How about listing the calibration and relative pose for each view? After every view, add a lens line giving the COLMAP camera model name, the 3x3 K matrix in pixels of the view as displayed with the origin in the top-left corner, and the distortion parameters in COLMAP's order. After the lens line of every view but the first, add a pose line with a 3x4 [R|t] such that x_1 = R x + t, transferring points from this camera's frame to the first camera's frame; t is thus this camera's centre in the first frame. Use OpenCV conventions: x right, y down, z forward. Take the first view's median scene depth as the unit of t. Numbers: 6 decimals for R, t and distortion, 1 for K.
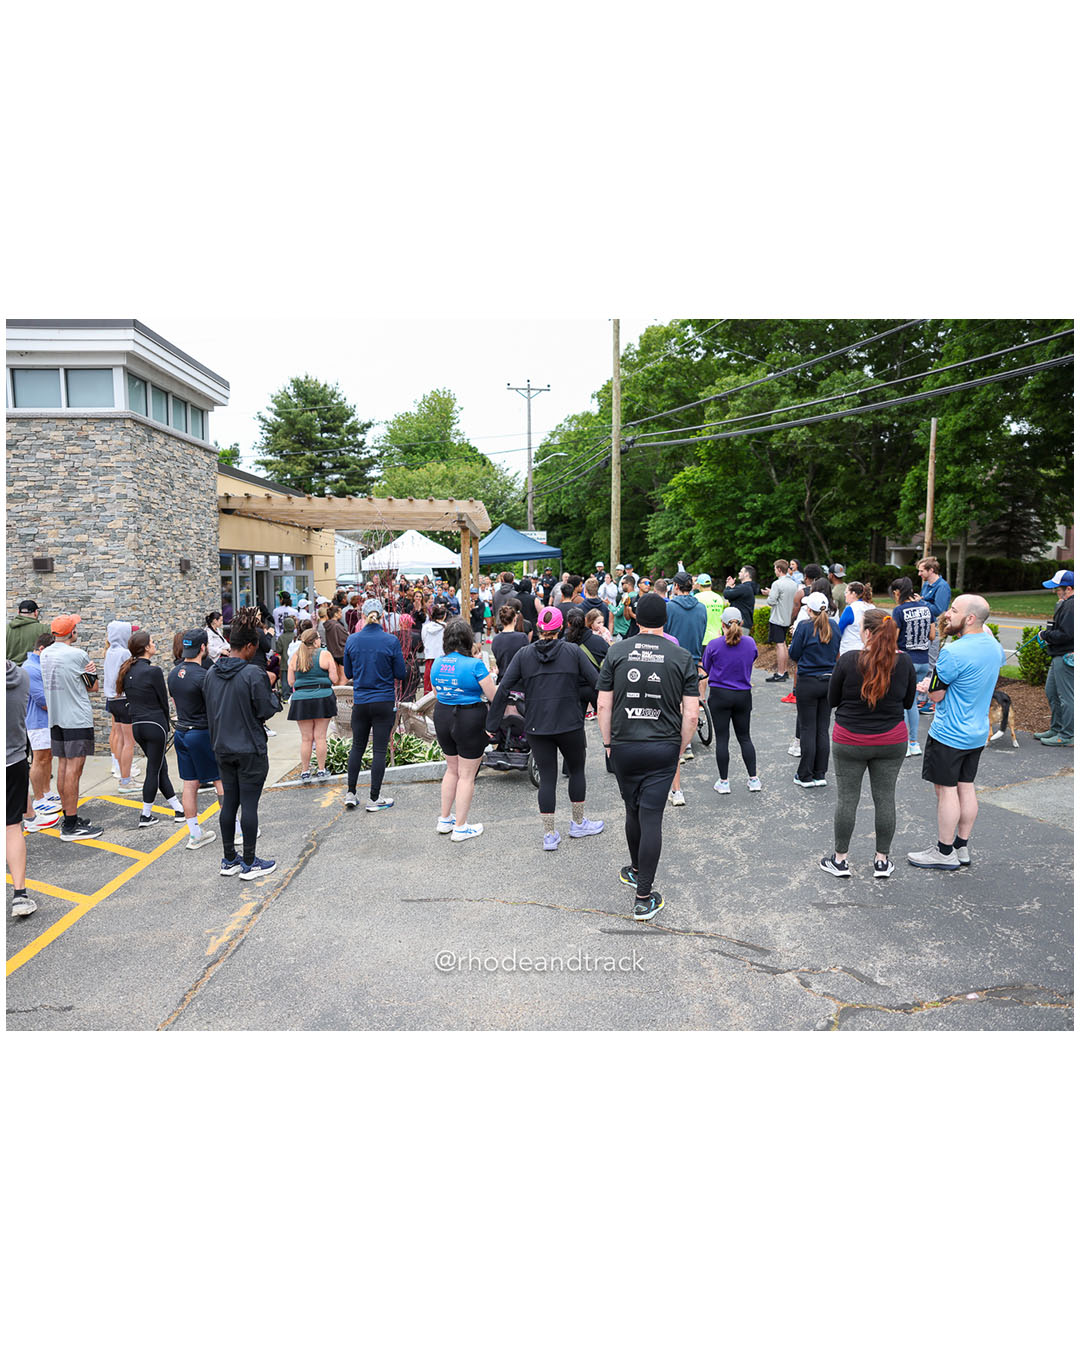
lens RADIAL K [[867.1, 0, 540.0], [0, 867.1, 675.0], [0, 0, 1]] dist [-0.096681, 0.101493]
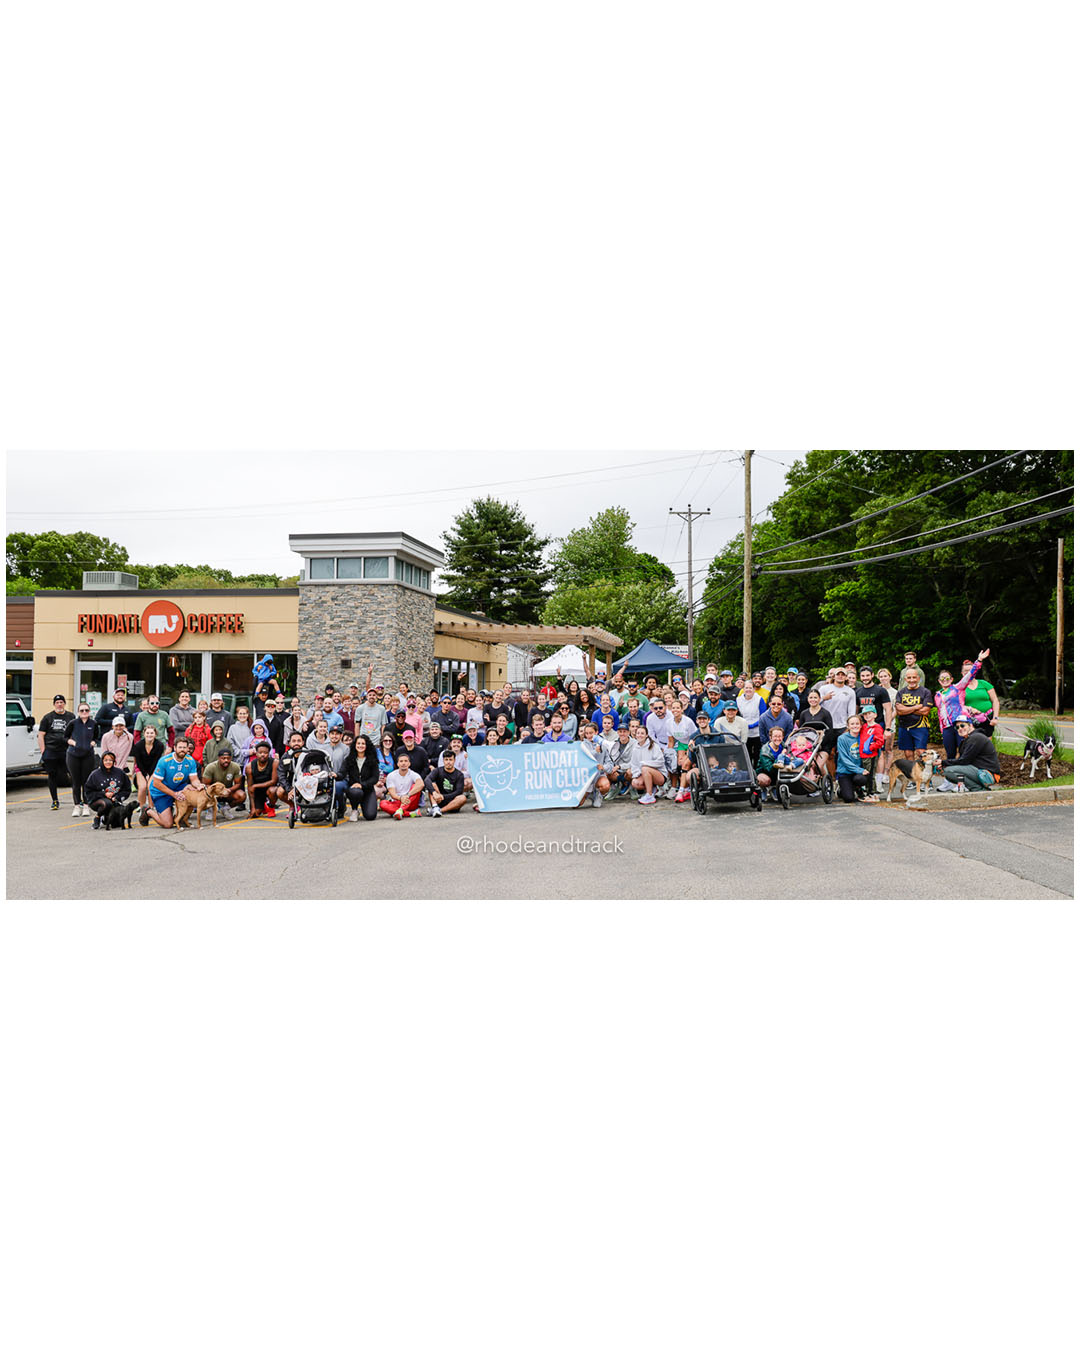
lens RADIAL K [[960.8, 0, 540.0], [0, 960.8, 675.0], [0, 0, 1]] dist [-0.004234, 0.001312]
pose [[0.979774, 0.010456, -0.199832, 0.125325], [-0.036438, 0.991260, -0.126788, 0.076098], [0.196760, 0.131505, 0.971593, -0.494112]]
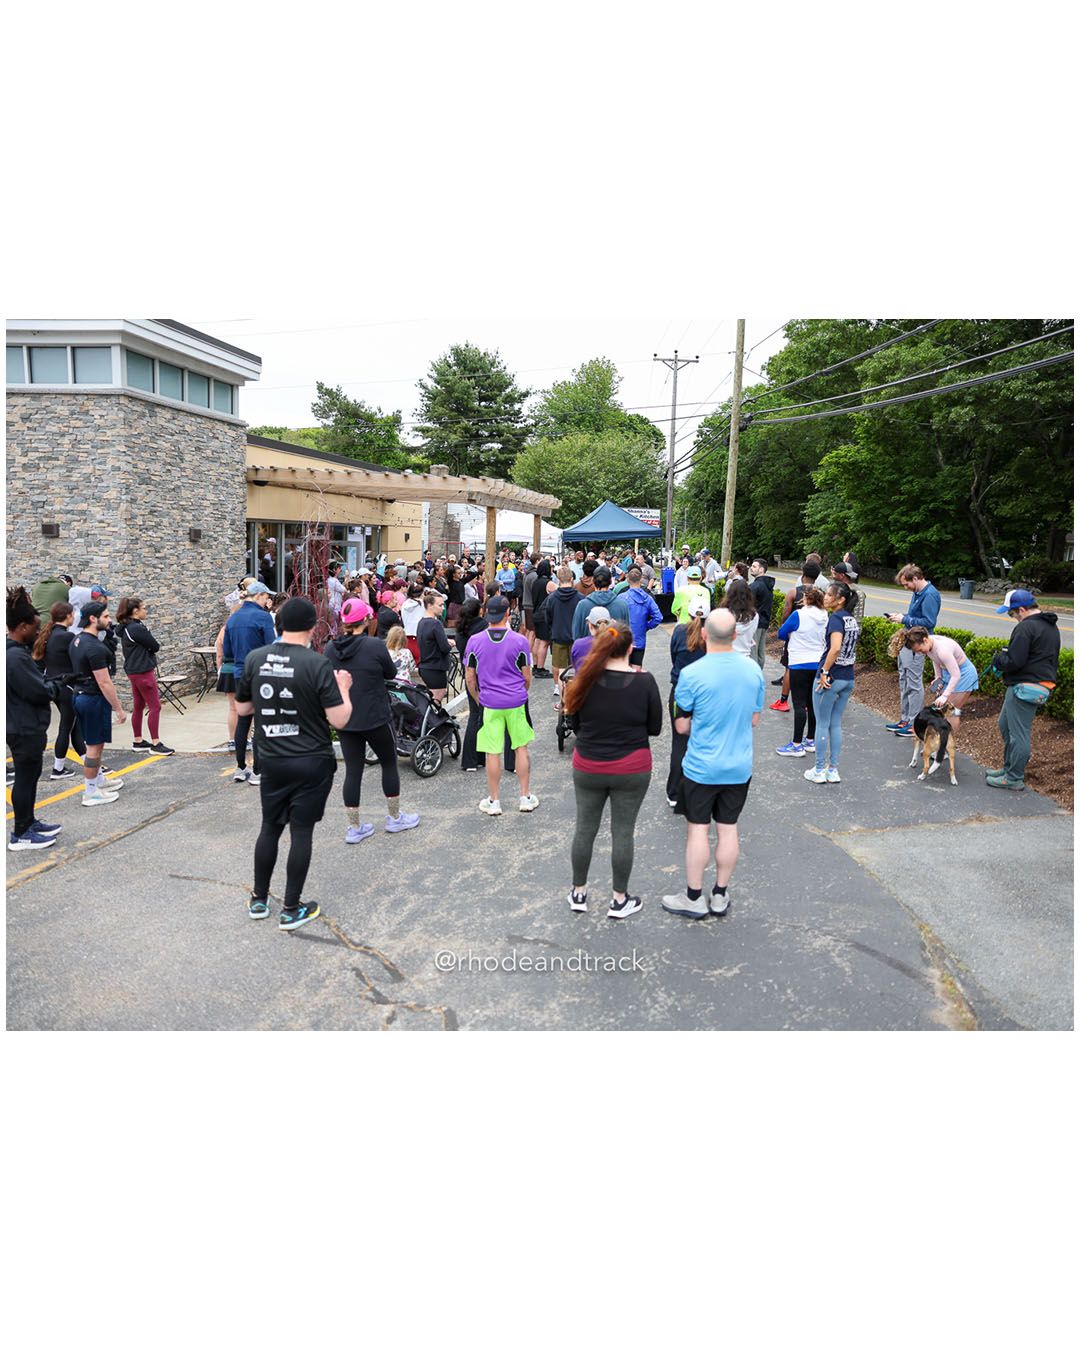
lens RADIAL K [[878.6, 0, 540.0], [0, 878.6, 675.0], [0, 0, 1]] dist [-0.115543, 0.145006]
pose [[0.978614, 0.071830, -0.192756, 0.138214], [-0.066106, 0.997164, 0.035974, -0.014060], [0.194793, -0.022463, 0.980587, 0.022104]]
